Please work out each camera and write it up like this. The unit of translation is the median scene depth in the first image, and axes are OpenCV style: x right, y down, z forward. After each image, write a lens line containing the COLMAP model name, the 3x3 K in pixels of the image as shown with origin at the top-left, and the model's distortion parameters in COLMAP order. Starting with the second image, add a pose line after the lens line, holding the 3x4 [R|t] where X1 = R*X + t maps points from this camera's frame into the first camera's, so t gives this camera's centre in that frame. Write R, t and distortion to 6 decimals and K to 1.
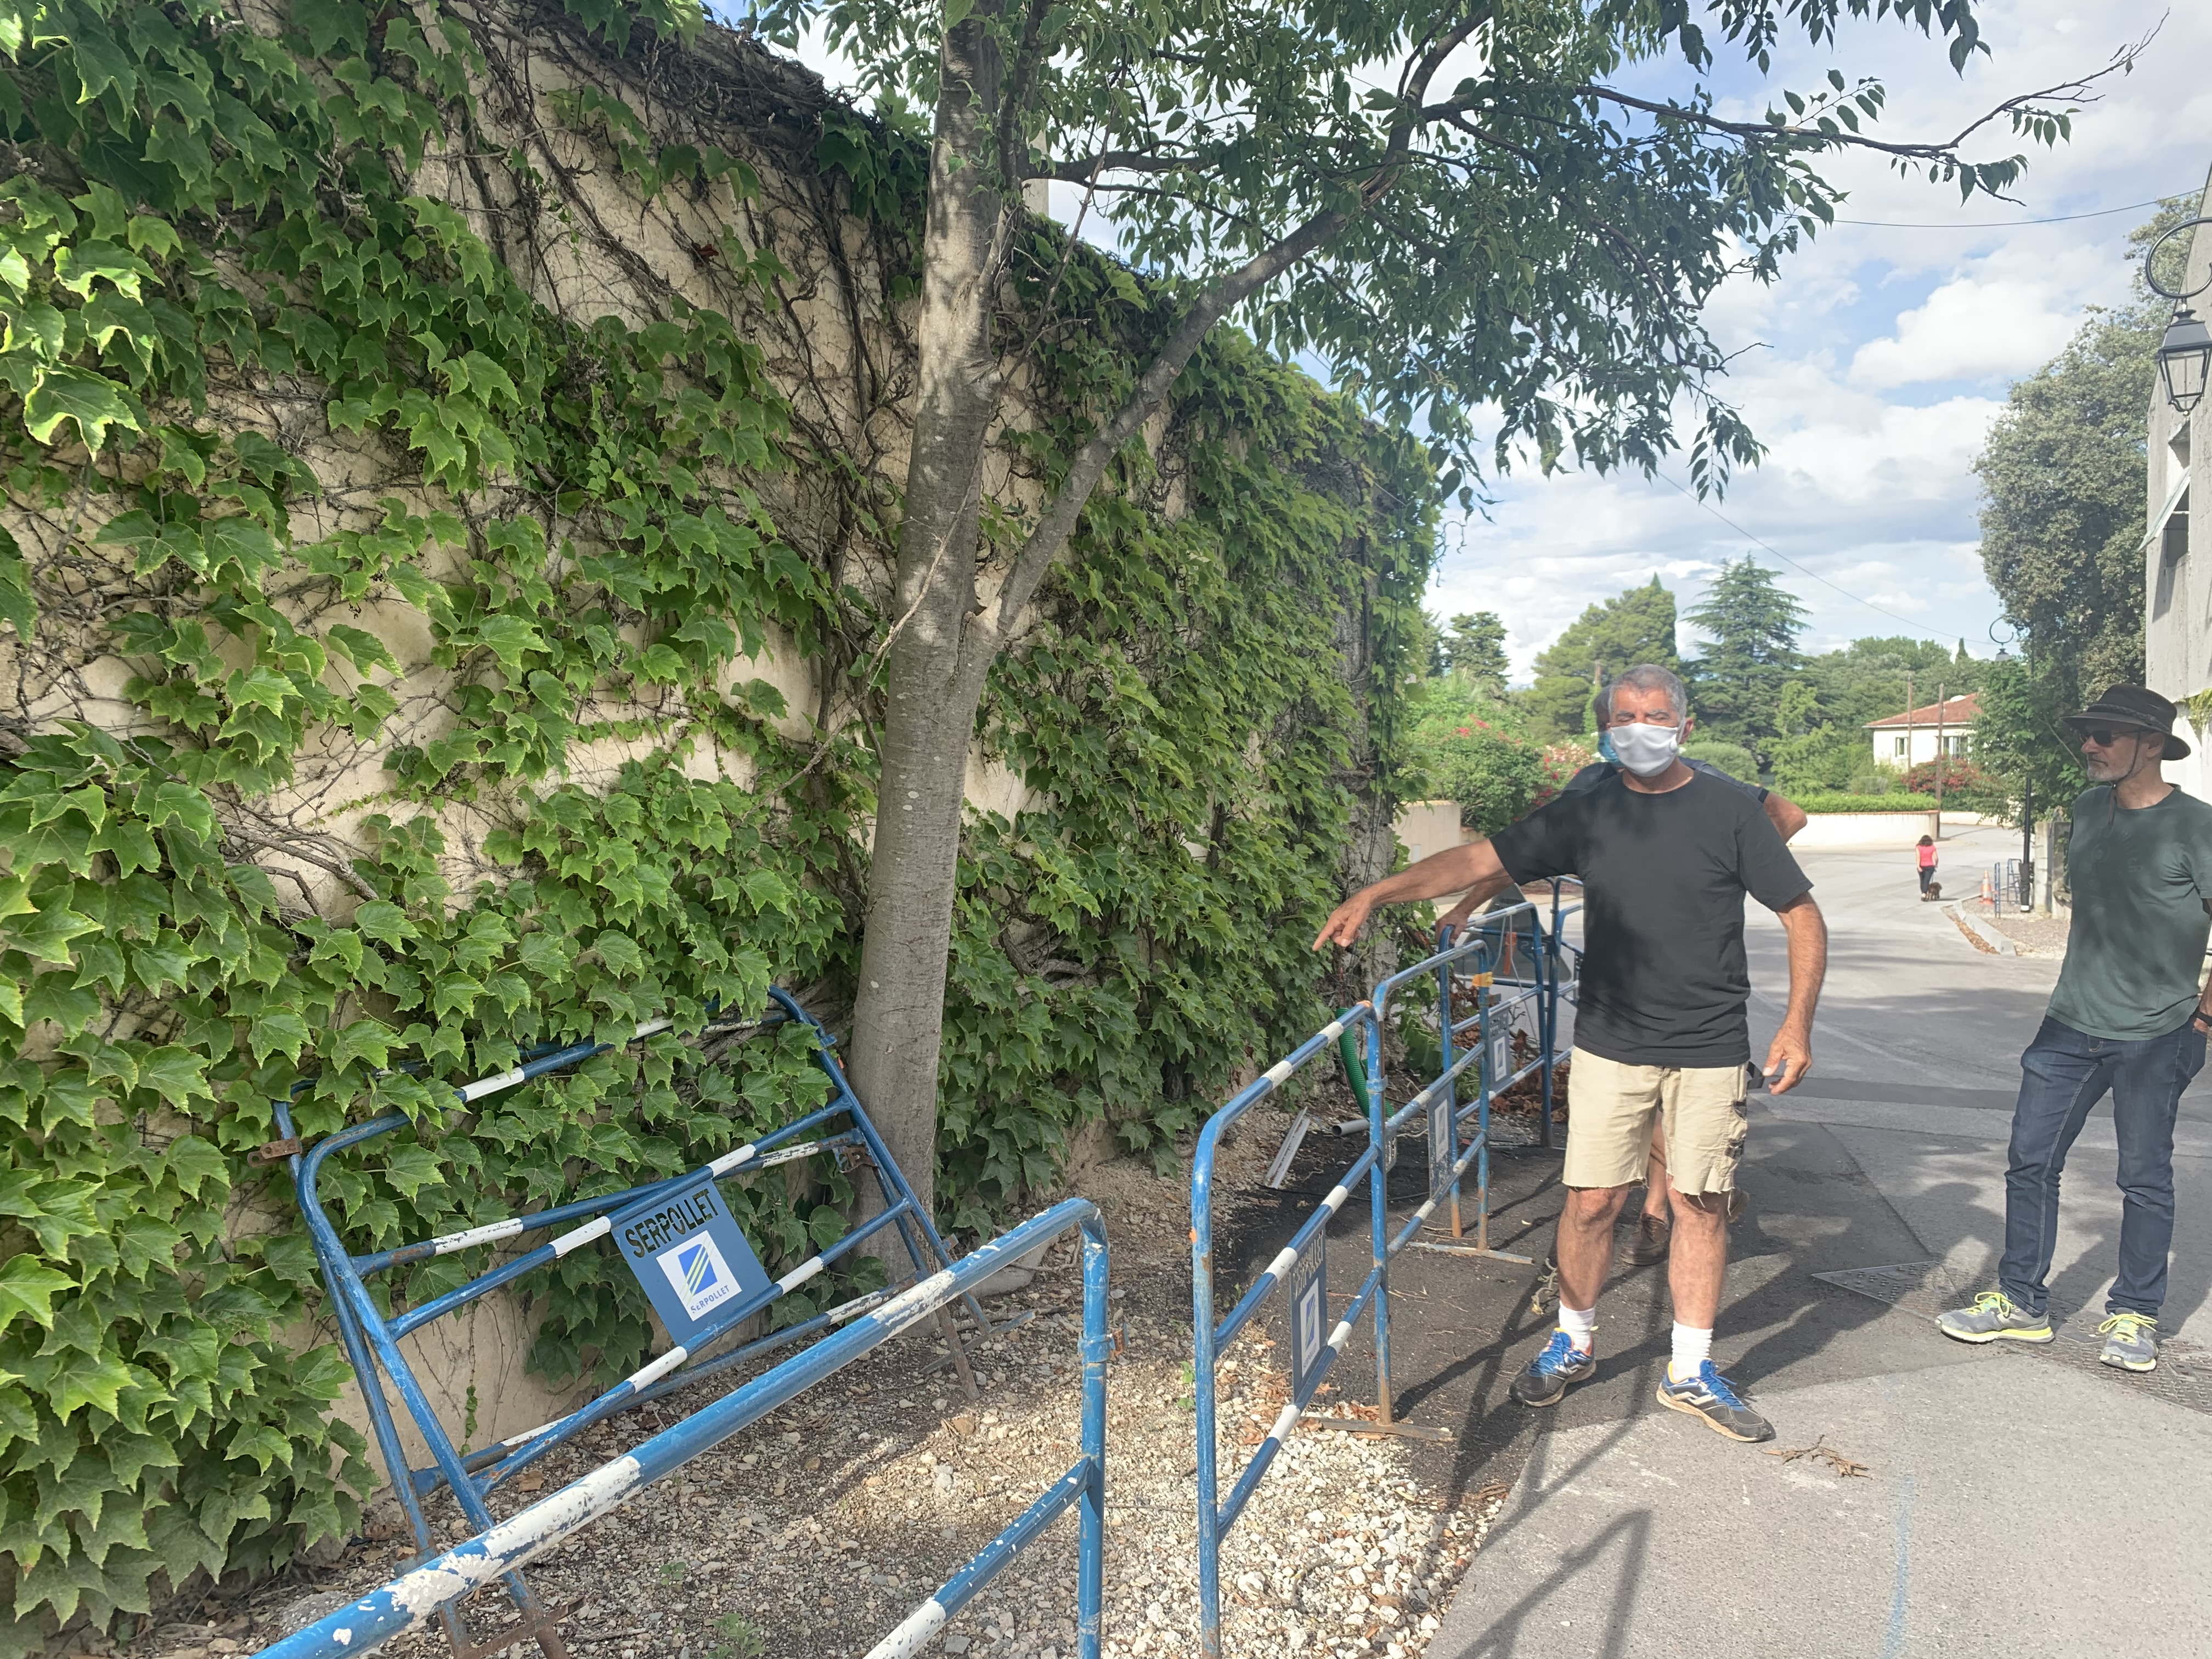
lens RADIAL K [[1772.8, 0, 1106.0], [0, 1772.8, 829.5], [0, 0, 1]] dist [0.120756, -0.140947]
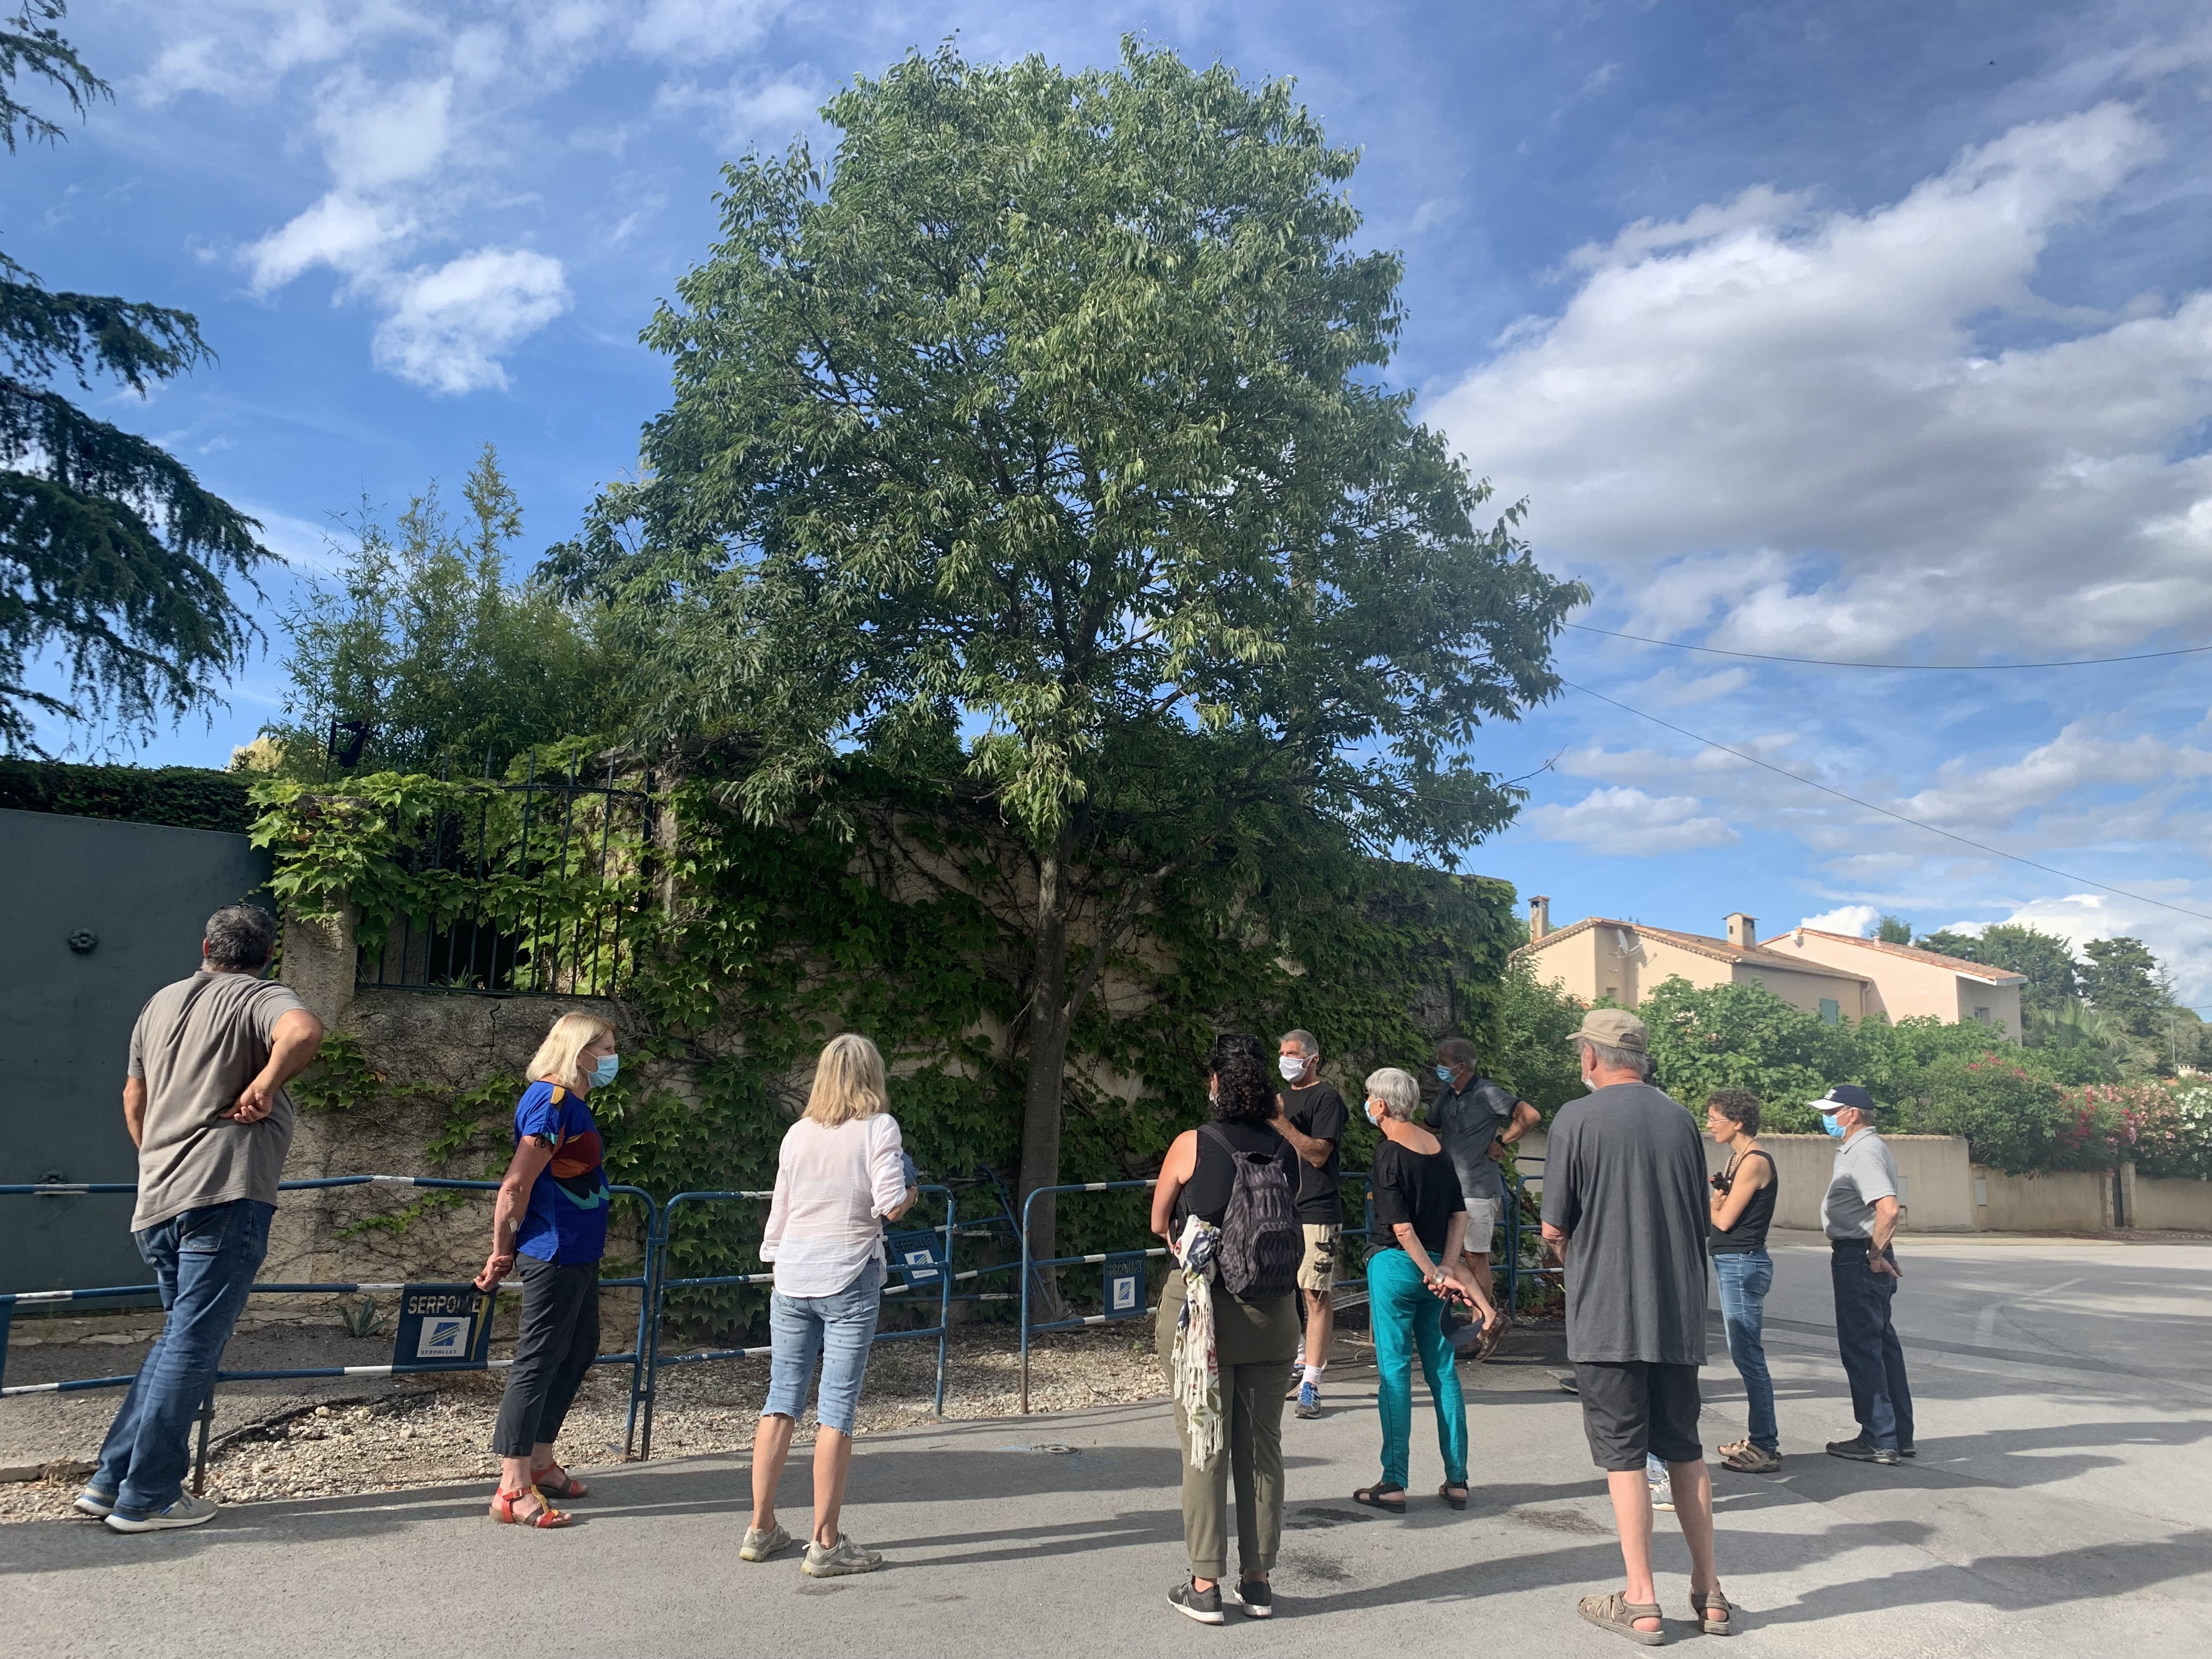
lens RADIAL K [[1772.8, 0, 1106.0], [0, 1772.8, 829.5], [0, 0, 1]] dist [0.120756, -0.140947]
pose [[0.940065, -0.024450, -0.340118, 0.861572], [-0.036127, 0.984672, -0.170636, 0.051445], [0.339076, 0.172696, 0.924772, -1.333065]]
